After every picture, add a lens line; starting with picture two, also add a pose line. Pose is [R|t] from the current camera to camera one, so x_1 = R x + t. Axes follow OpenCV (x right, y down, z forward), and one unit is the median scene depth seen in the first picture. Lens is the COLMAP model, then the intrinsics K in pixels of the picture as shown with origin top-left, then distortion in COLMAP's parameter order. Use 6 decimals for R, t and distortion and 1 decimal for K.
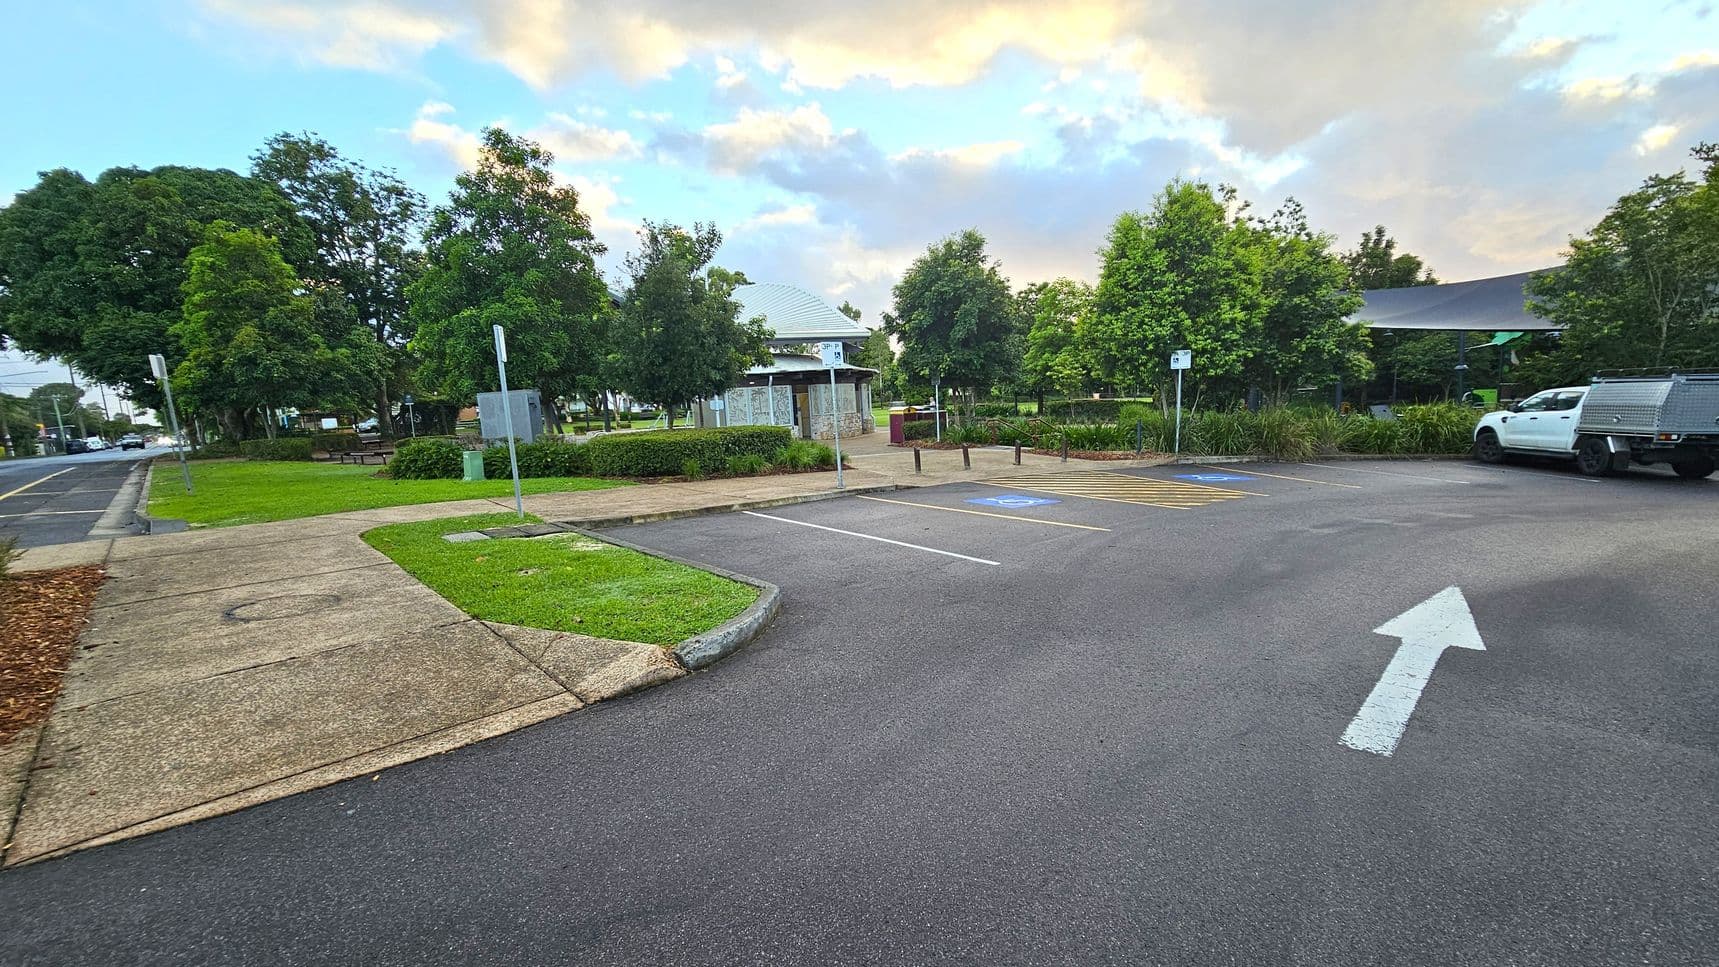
lens RADIAL K [[698.7, 0, 853.6], [0, 698.7, 481.3], [0, 0, 1]] dist [-0.000701, -0.000279]
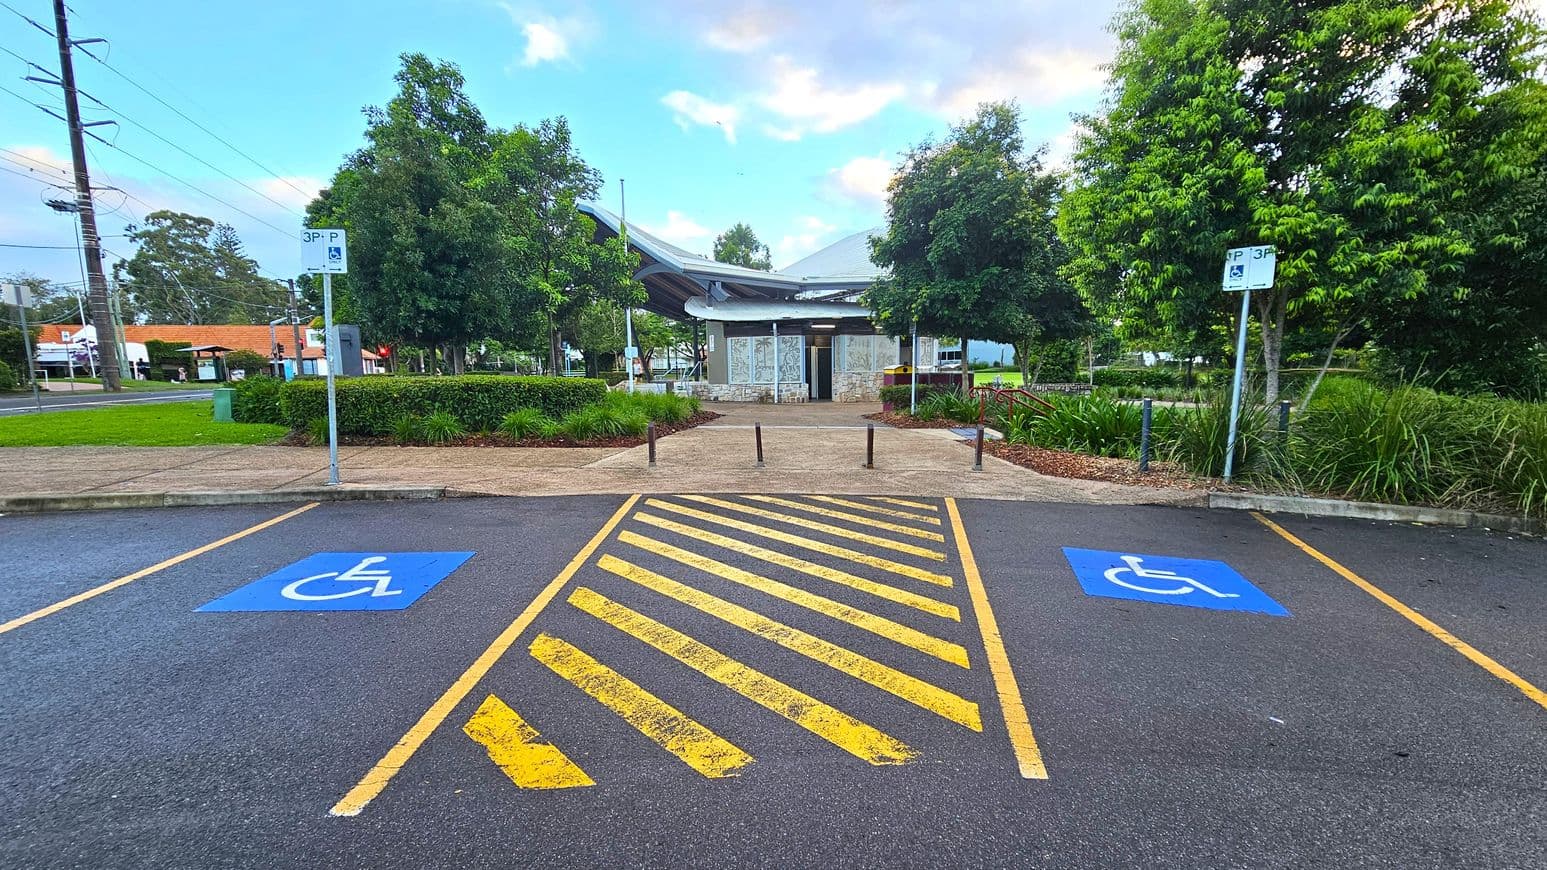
lens RADIAL K [[628.8, 0, 777.6], [0, 628.8, 438.2], [0, 0, 1]] dist [-0.000701, -0.000279]
pose [[0.883936, 0.089595, -0.458945, 0.389733], [-0.085940, 0.995881, 0.028892, -0.053834], [0.459643, 0.013903, 0.887995, 0.507752]]
